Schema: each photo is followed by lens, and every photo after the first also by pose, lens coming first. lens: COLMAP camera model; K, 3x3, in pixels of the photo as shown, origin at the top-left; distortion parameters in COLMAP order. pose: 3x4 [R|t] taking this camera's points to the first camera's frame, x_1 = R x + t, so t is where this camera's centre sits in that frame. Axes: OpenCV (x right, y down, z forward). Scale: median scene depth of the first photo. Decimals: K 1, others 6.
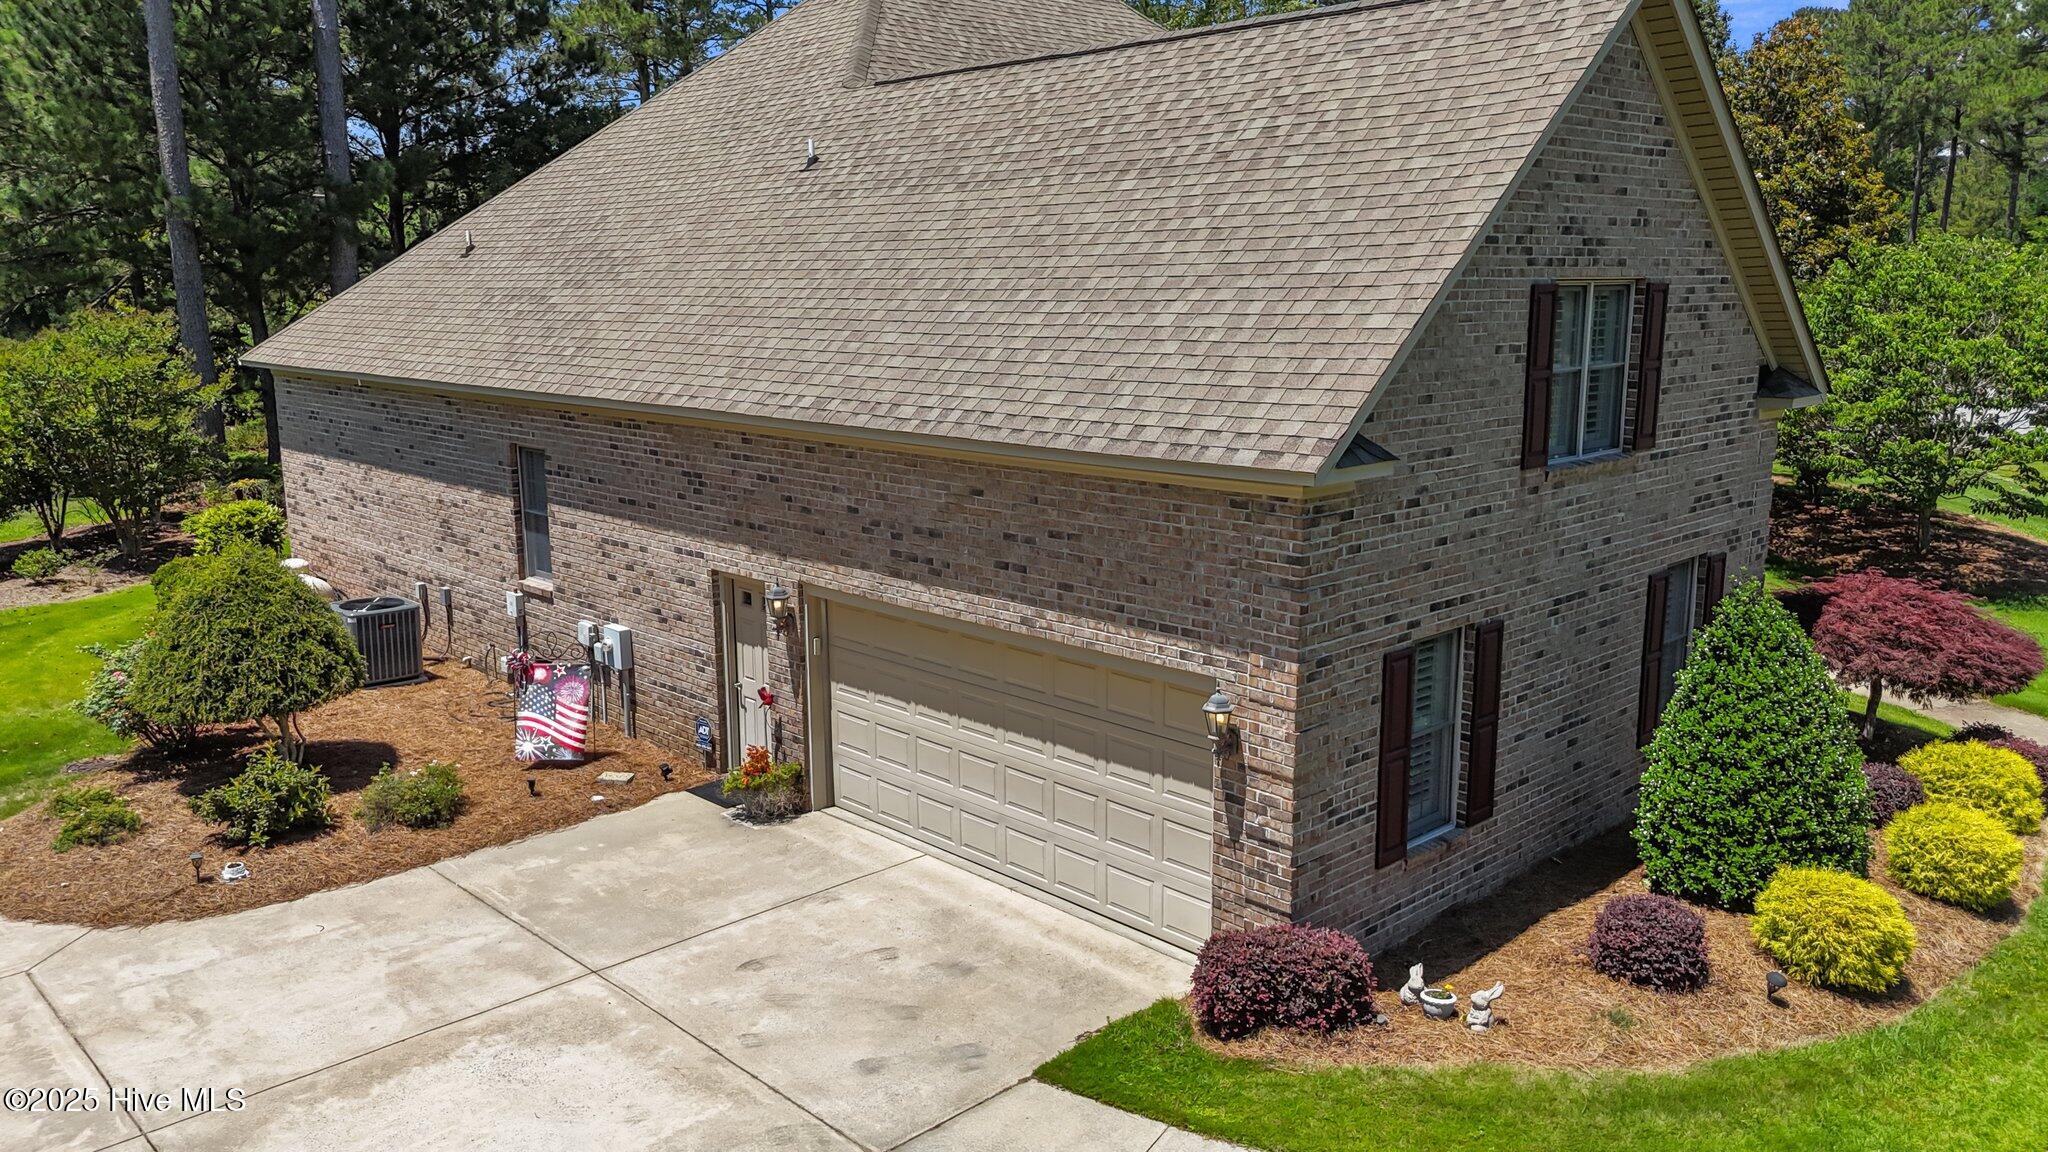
lens RADIAL K [[1517.1, 0, 1033.1], [0, 1517.1, 580.8], [0, 0, 1]] dist [0.050919, -0.043497]
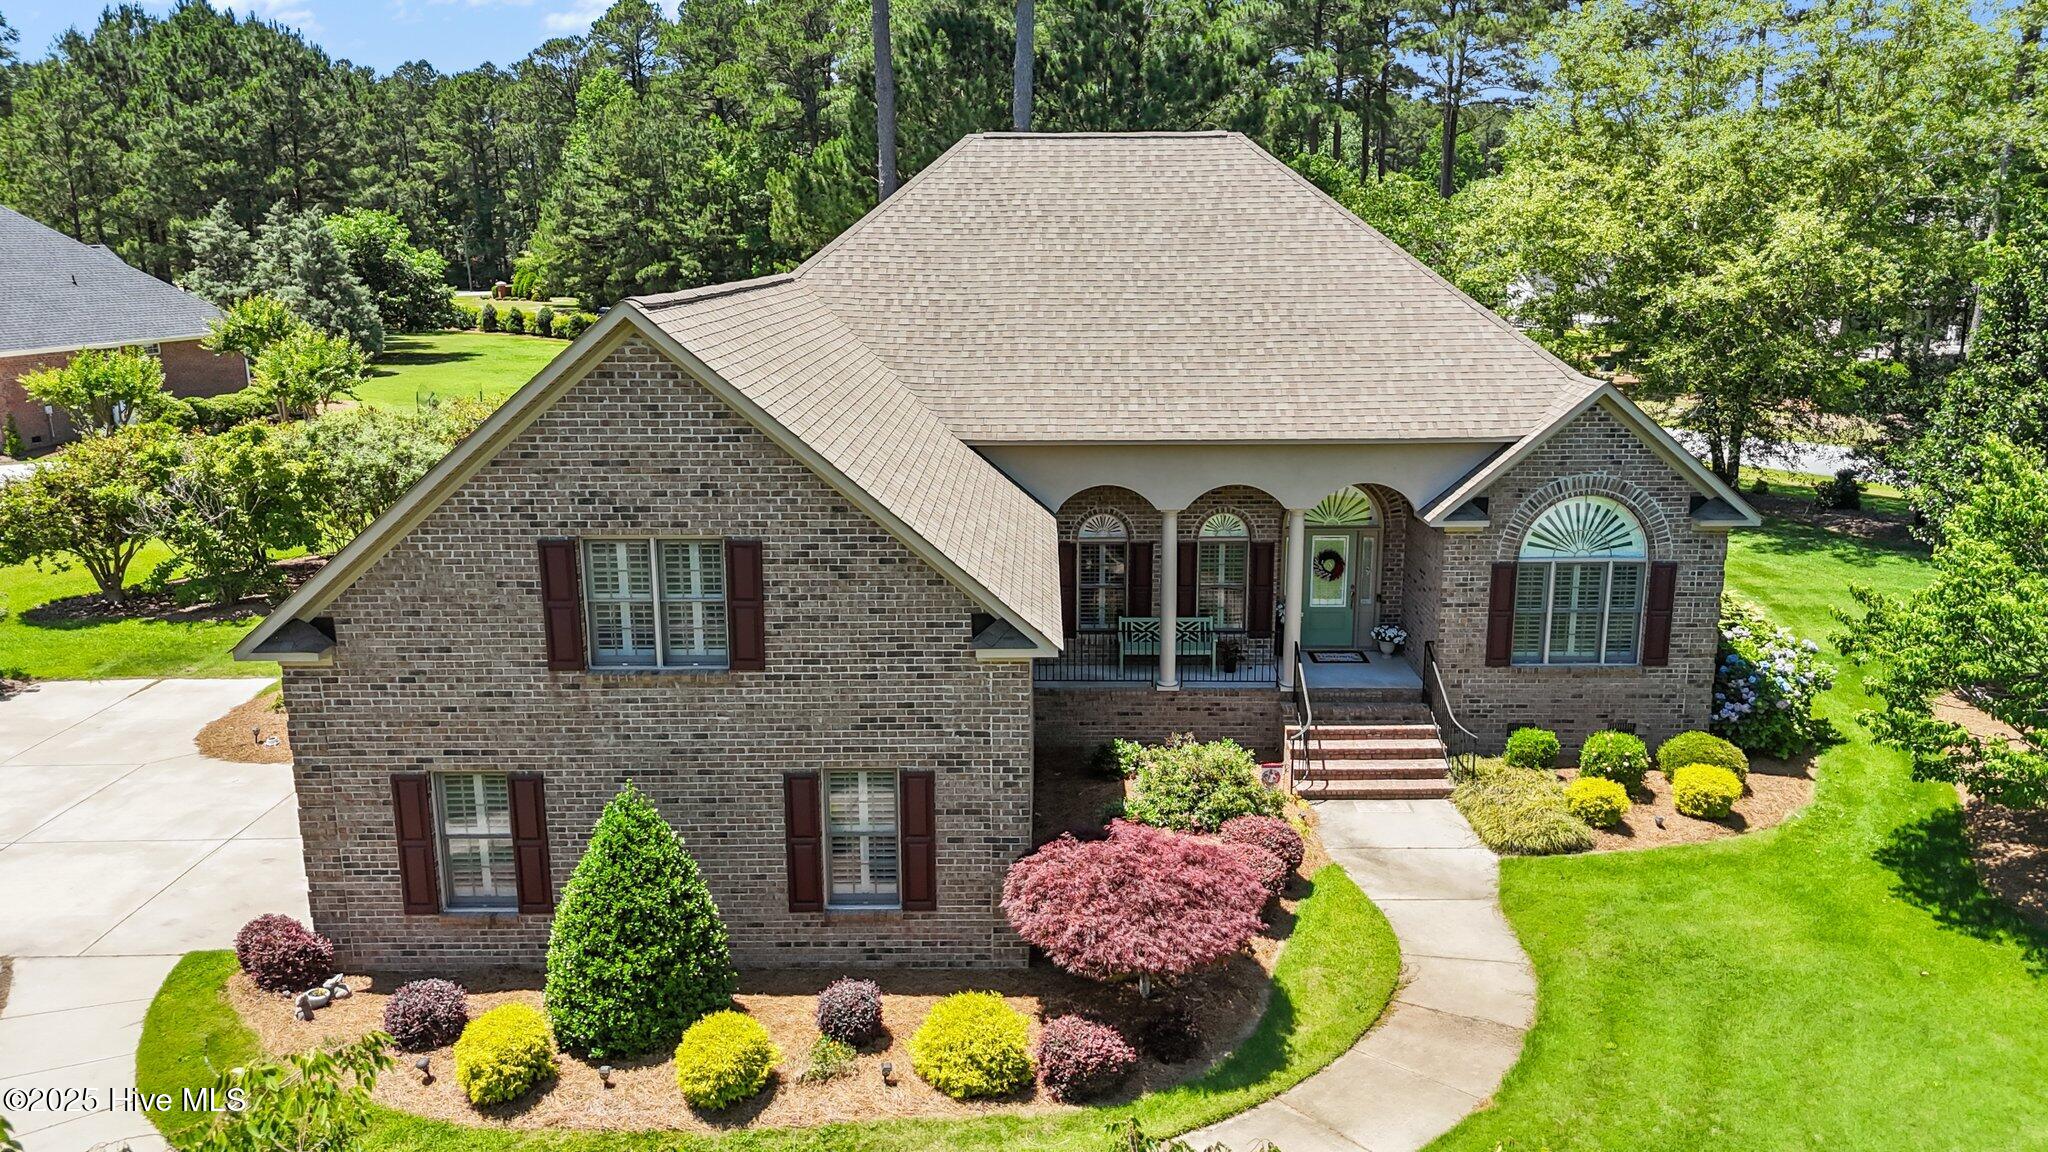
lens RADIAL K [[1517.1, 0, 1030.2], [0, 1517.1, 589.5], [0, 0, 1]] dist [0.050919, -0.043497]
pose [[0.711776, 0.162623, -0.683321, 1.381518], [-0.132099, 0.986462, 0.097168, -0.297671], [0.689873, 0.021104, 0.723623, 0.275855]]
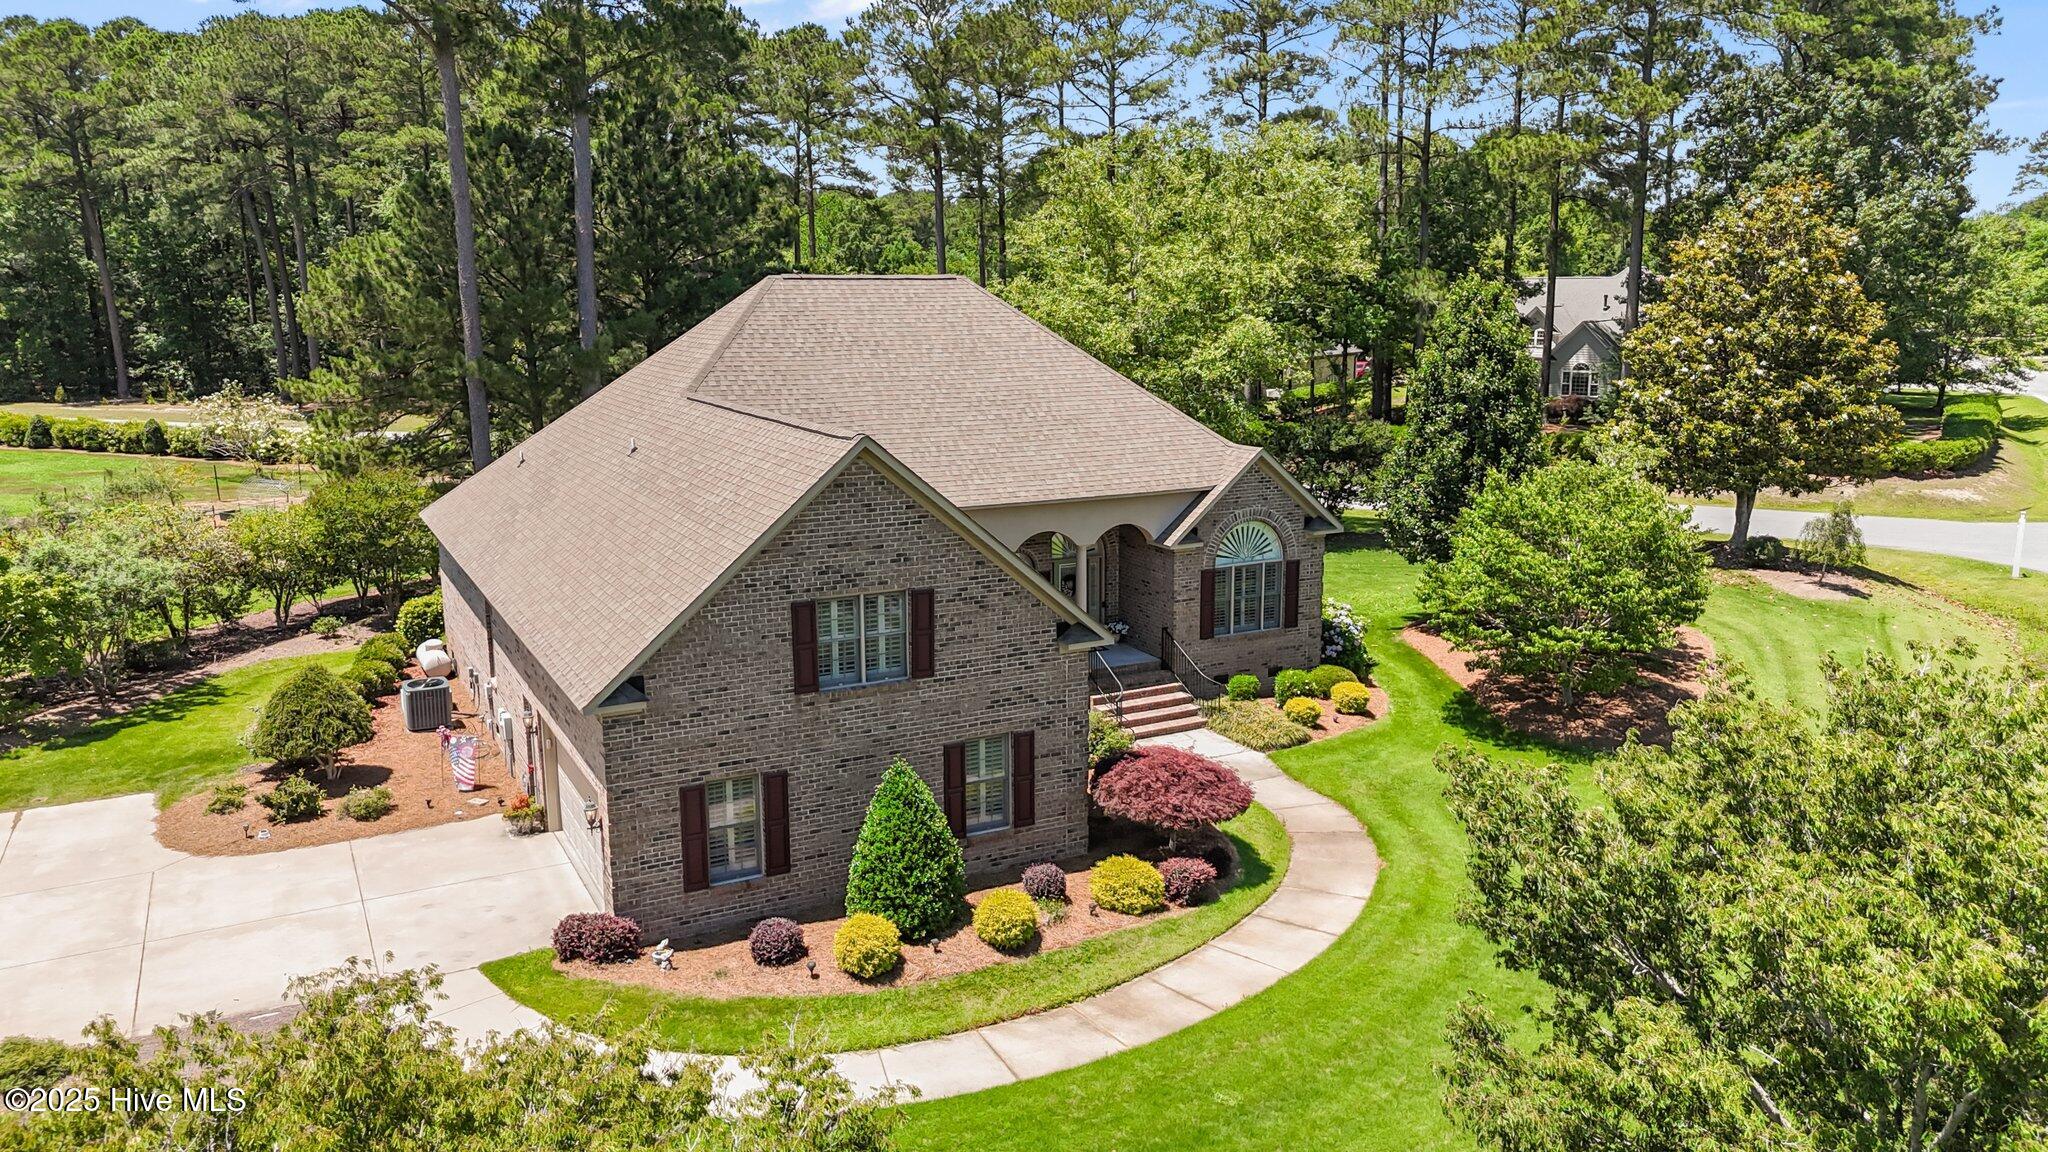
lens RADIAL K [[1517.1, 0, 1038.6], [0, 1517.1, 577.5], [0, 0, 1]] dist [0.050919, -0.043497]
pose [[0.958786, 0.054040, -0.278942, 1.022773], [-0.052773, 0.998534, 0.012053, -0.232373], [0.279184, 0.003164, 0.960232, -0.681029]]
